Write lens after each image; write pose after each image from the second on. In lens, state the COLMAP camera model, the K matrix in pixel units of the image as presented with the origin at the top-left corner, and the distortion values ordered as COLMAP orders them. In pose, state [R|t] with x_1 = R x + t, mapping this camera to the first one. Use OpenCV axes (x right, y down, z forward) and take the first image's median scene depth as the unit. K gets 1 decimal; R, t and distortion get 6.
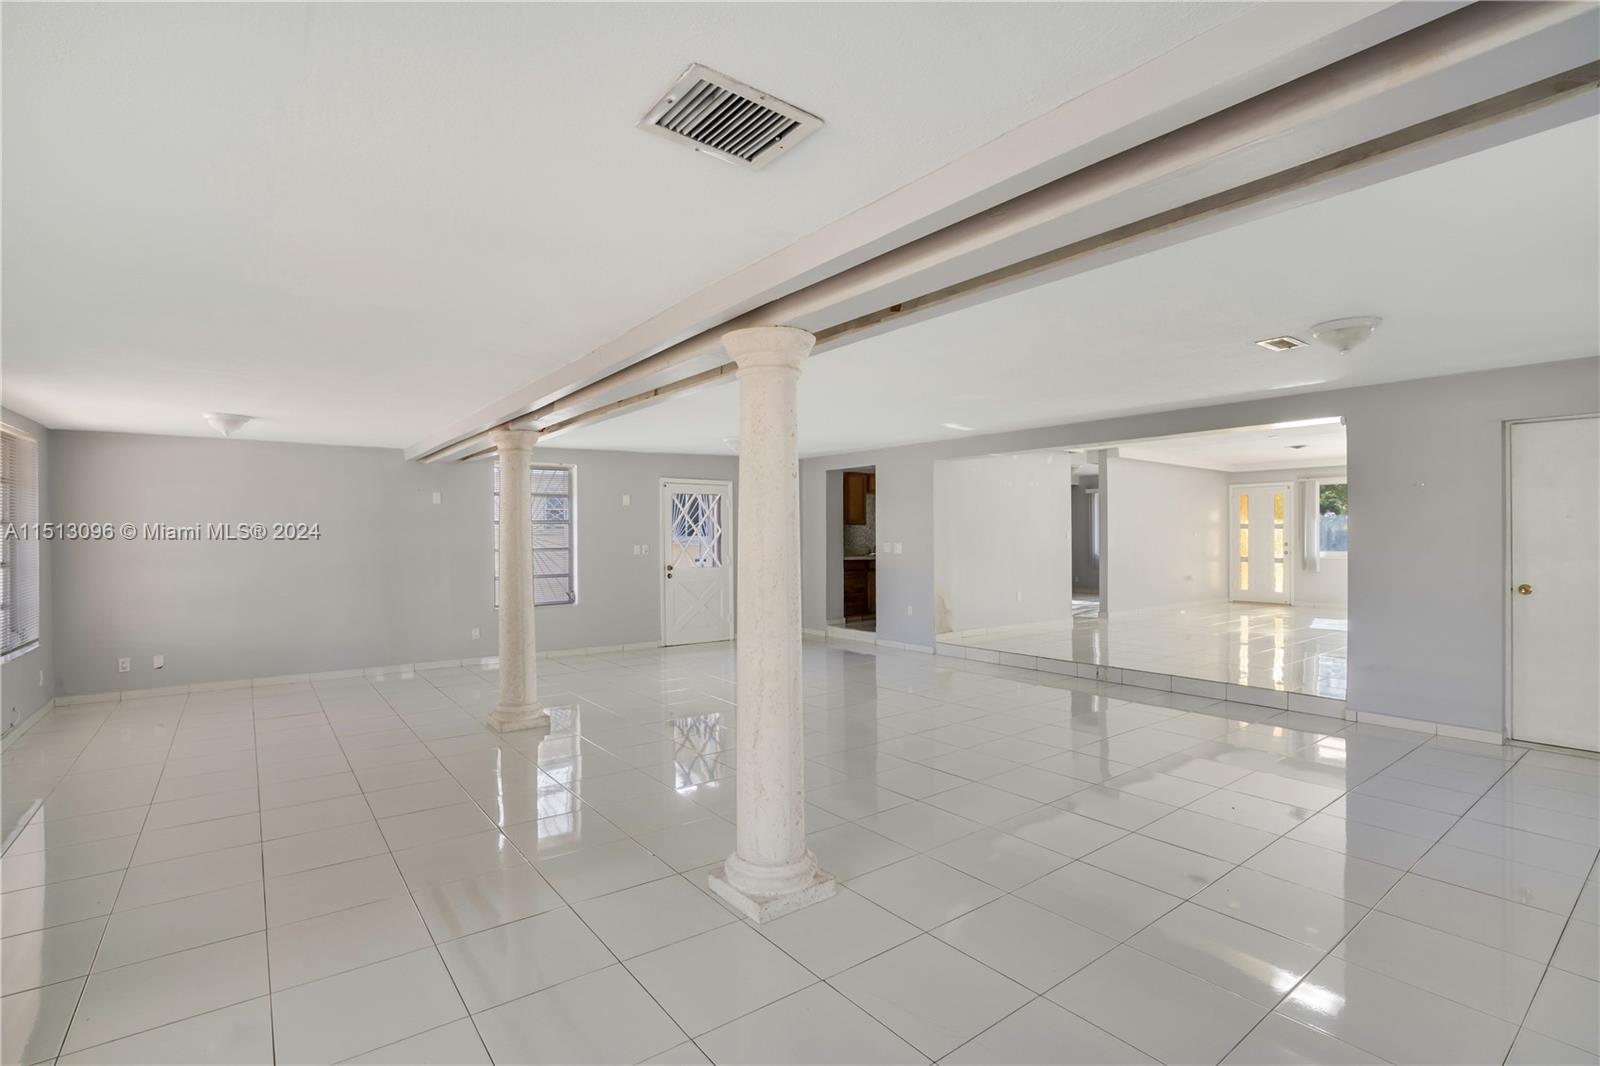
lens RADIAL K [[743.6, 0, 796.8], [0, 743.6, 541.2], [0, 0, 1]] dist [-0.036146, 0.005823]
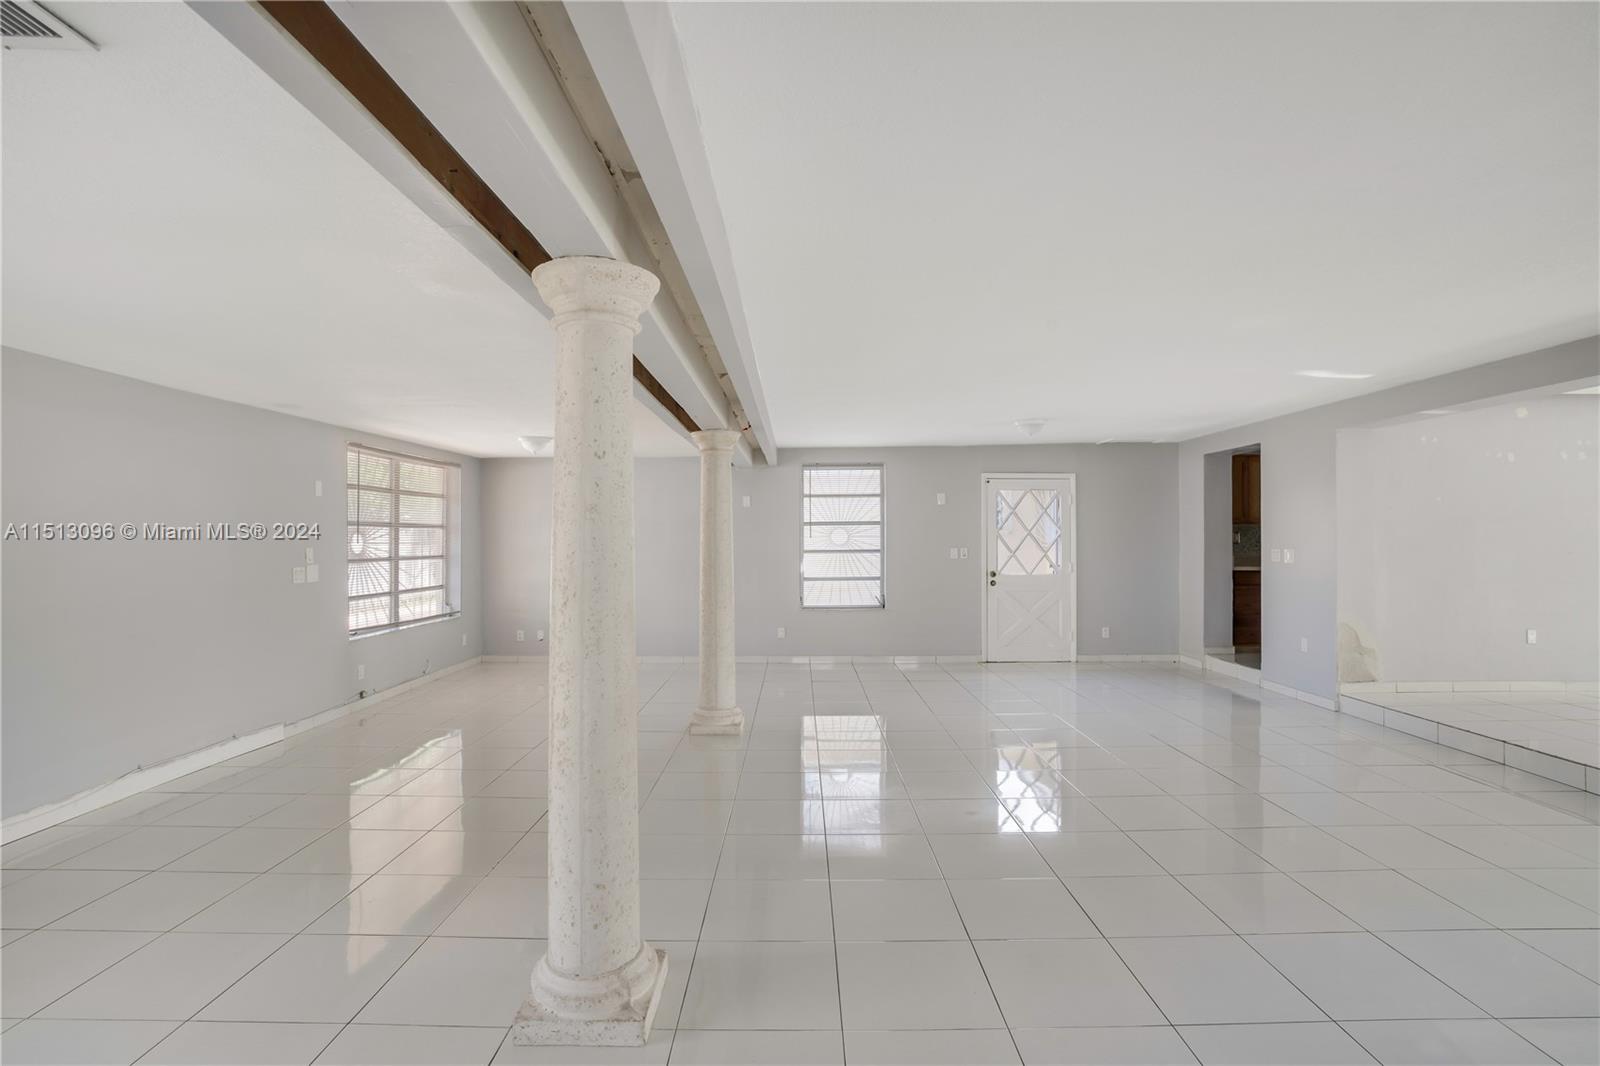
lens RADIAL K [[743.6, 0, 804.0], [0, 743.6, 531.1], [0, 0, 1]] dist [-0.036146, 0.005823]
pose [[0.805366, -0.002473, -0.592773, 0.180436], [-0.007496, 0.999869, -0.014356, -0.001106], [0.592730, 0.016005, 0.805242, 0.158420]]
